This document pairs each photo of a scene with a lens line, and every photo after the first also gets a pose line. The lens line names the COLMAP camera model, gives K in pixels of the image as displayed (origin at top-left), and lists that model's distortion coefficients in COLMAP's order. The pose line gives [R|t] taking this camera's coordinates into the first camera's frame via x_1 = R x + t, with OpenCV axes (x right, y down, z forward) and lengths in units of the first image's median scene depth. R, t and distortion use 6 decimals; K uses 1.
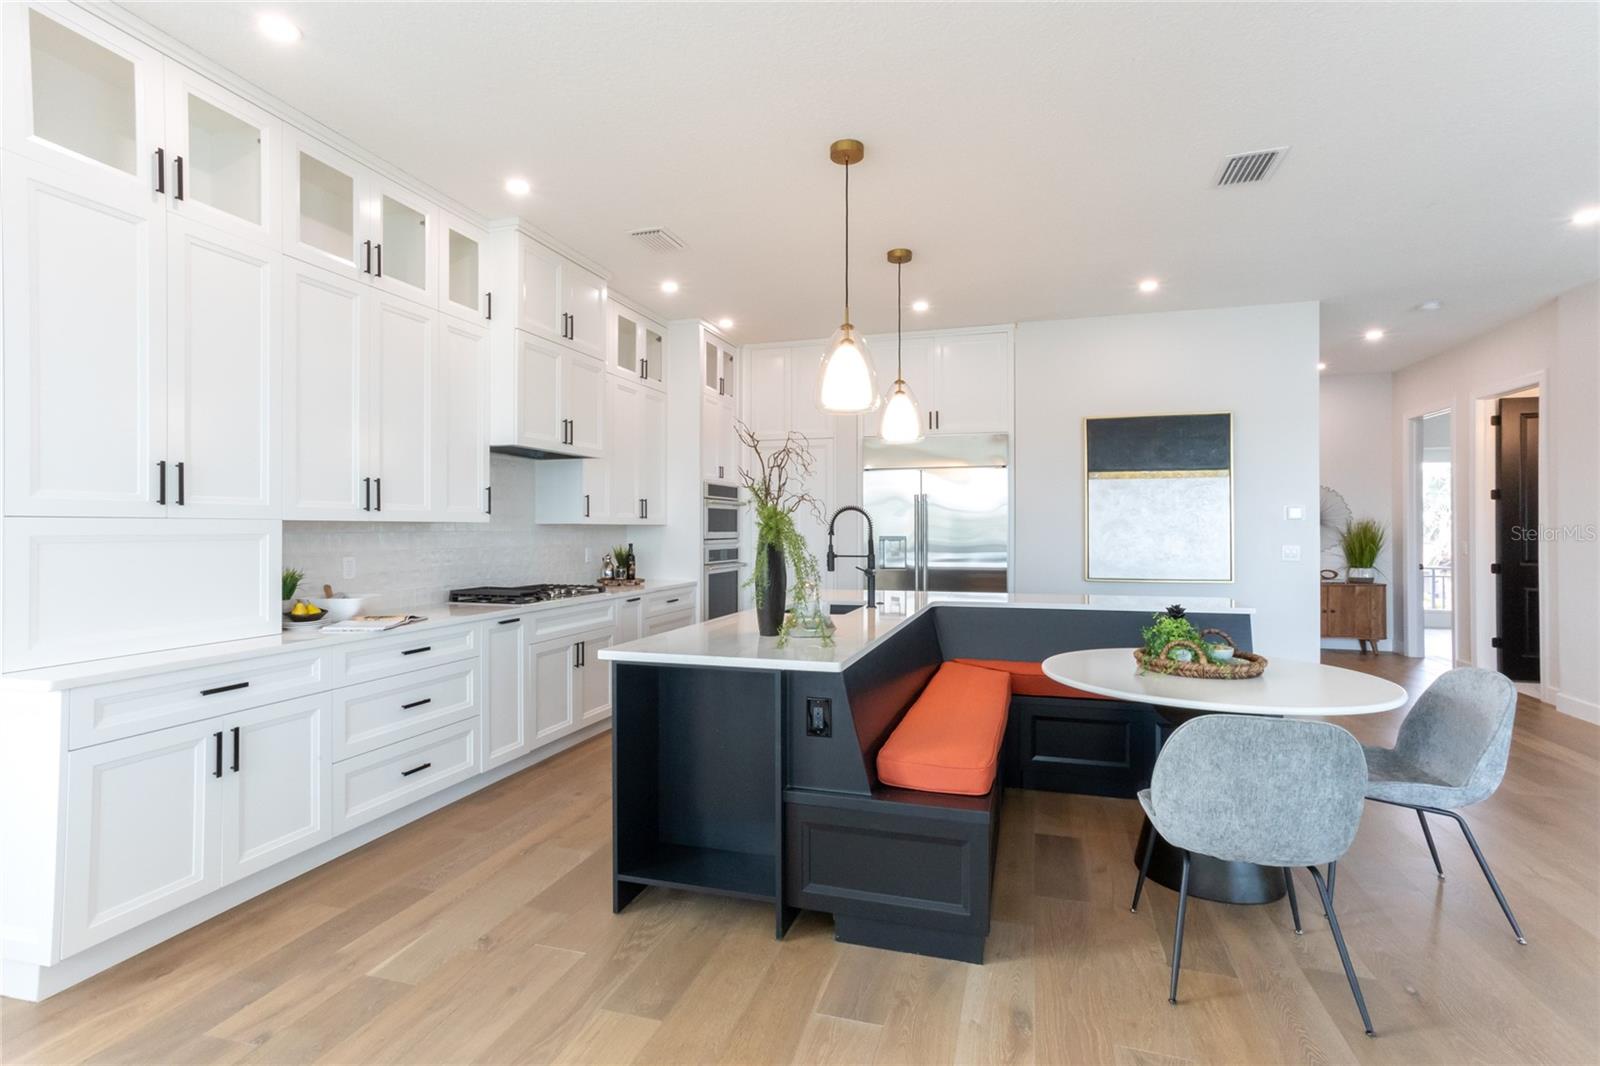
lens RADIAL K [[774.1, 0, 798.1], [0, 774.1, 529.3], [0, 0, 1]] dist [-0.014764, 0.000856]
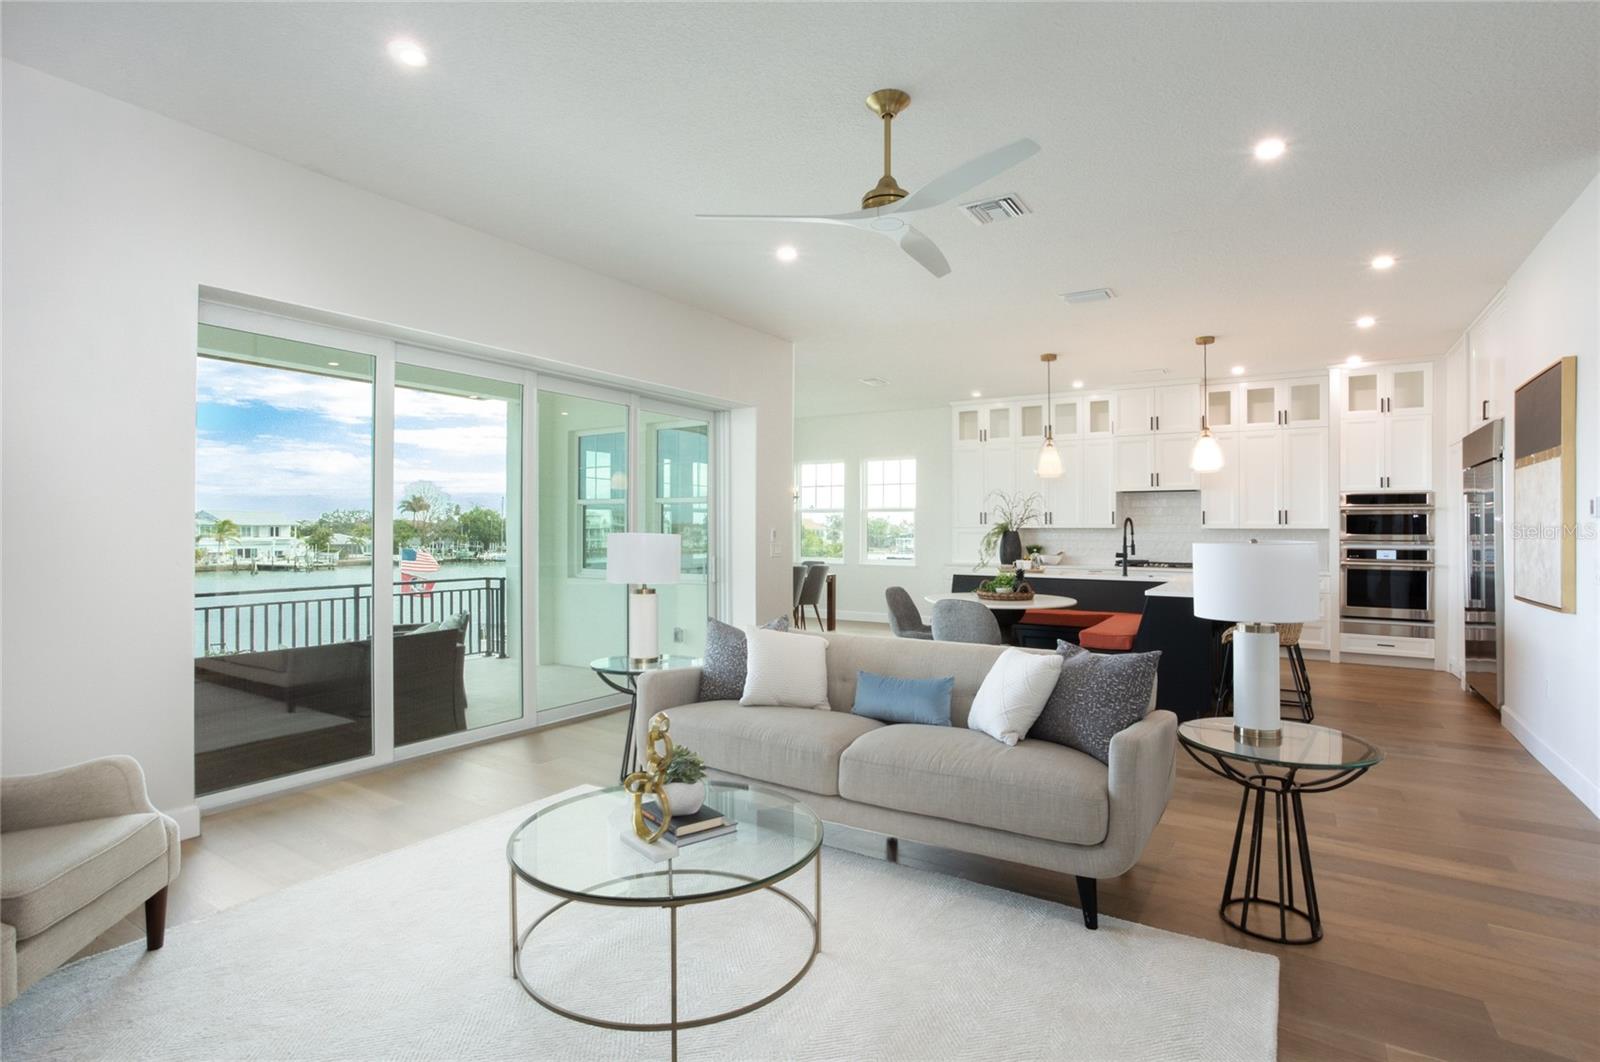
lens RADIAL K [[774.1, 0, 798.1], [0, 774.1, 527.3], [0, 0, 1]] dist [-0.014764, 0.000856]
pose [[-0.282558, -0.005130, -0.959237, 1.948535], [-0.006497, 0.999973, -0.003434, 0.003958], [0.959228, 0.005261, -0.282583, 0.762523]]
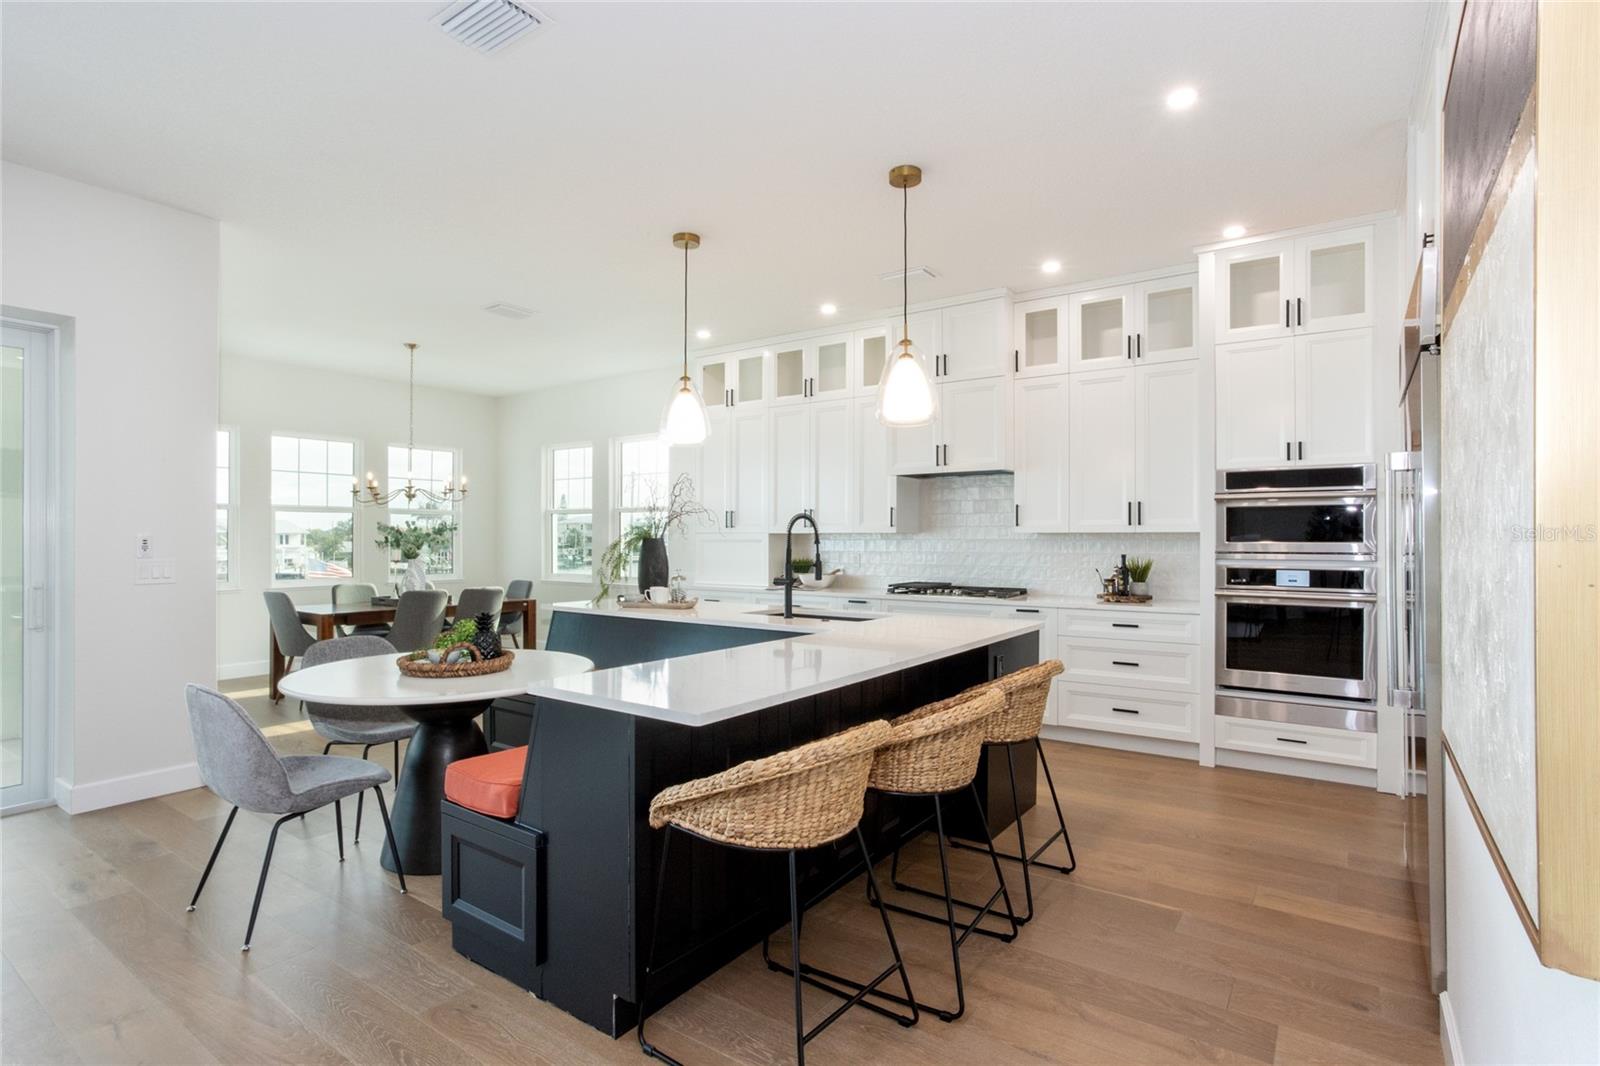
lens RADIAL K [[781.3, 0, 797.1], [0, 781.3, 539.4], [0, 0, 1]] dist [-0.014112, 0.000752]
pose [[-0.319359, 0.004839, -0.947621, 1.000941], [-0.001459, 0.999983, 0.005598, -0.002820], [0.947633, 0.003170, -0.319347, 1.290697]]
